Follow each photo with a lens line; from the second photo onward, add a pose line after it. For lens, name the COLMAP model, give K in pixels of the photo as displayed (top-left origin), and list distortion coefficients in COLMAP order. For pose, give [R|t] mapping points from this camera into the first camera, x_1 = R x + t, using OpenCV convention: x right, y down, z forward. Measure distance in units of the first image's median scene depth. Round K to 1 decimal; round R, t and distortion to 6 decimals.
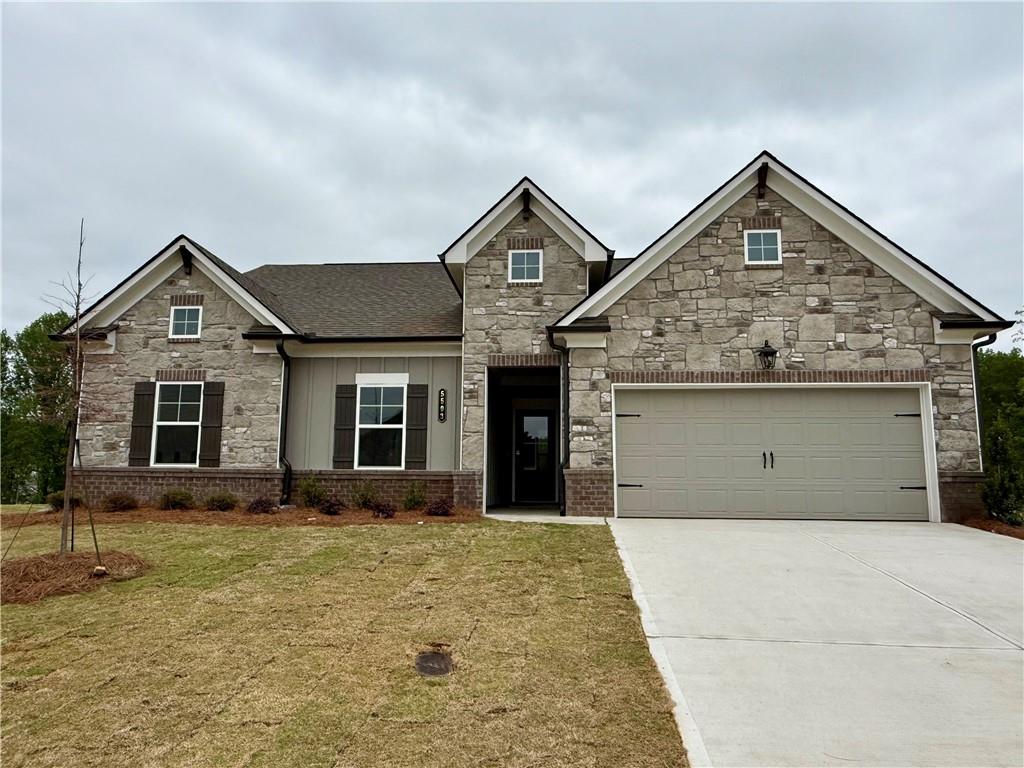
lens RADIAL K [[706.5, 0, 512.0], [0, 706.5, 384.0], [0, 0, 1]] dist [-0.002642, -0.001499]
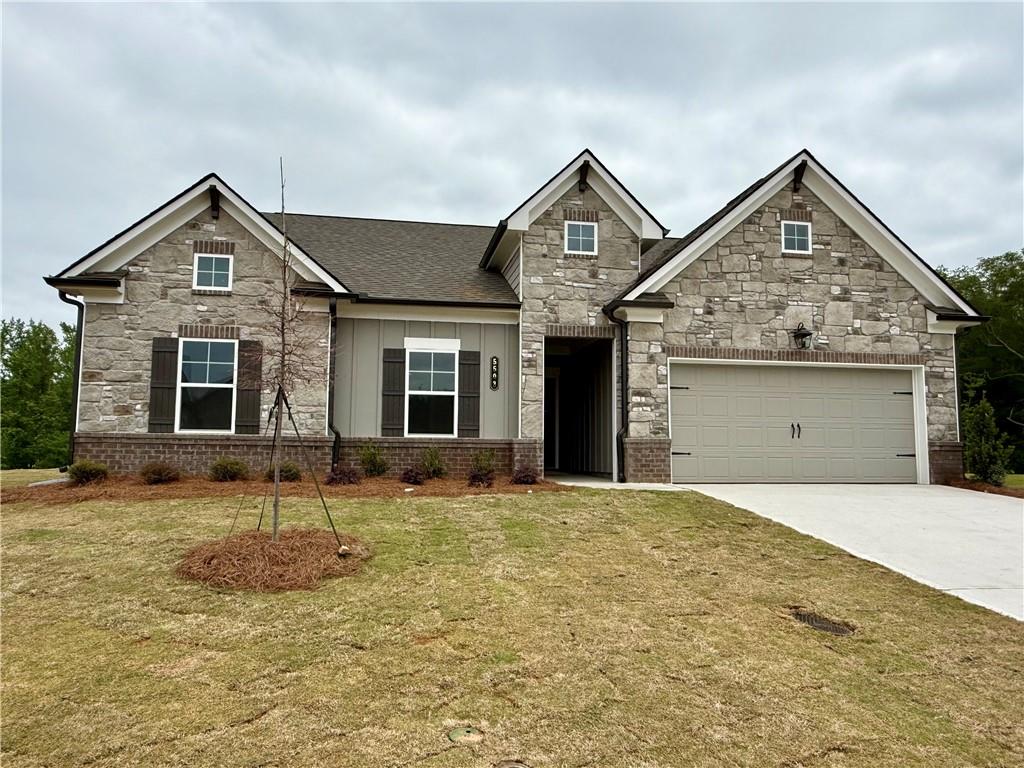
lens RADIAL K [[706.5, 0, 512.0], [0, 706.5, 384.0], [0, 0, 1]] dist [-0.002642, -0.001499]
pose [[0.967584, 0.023249, 0.251476, -0.332575], [-0.035841, 0.998316, 0.045609, -0.000696], [-0.249992, -0.053144, 0.966788, 0.035601]]
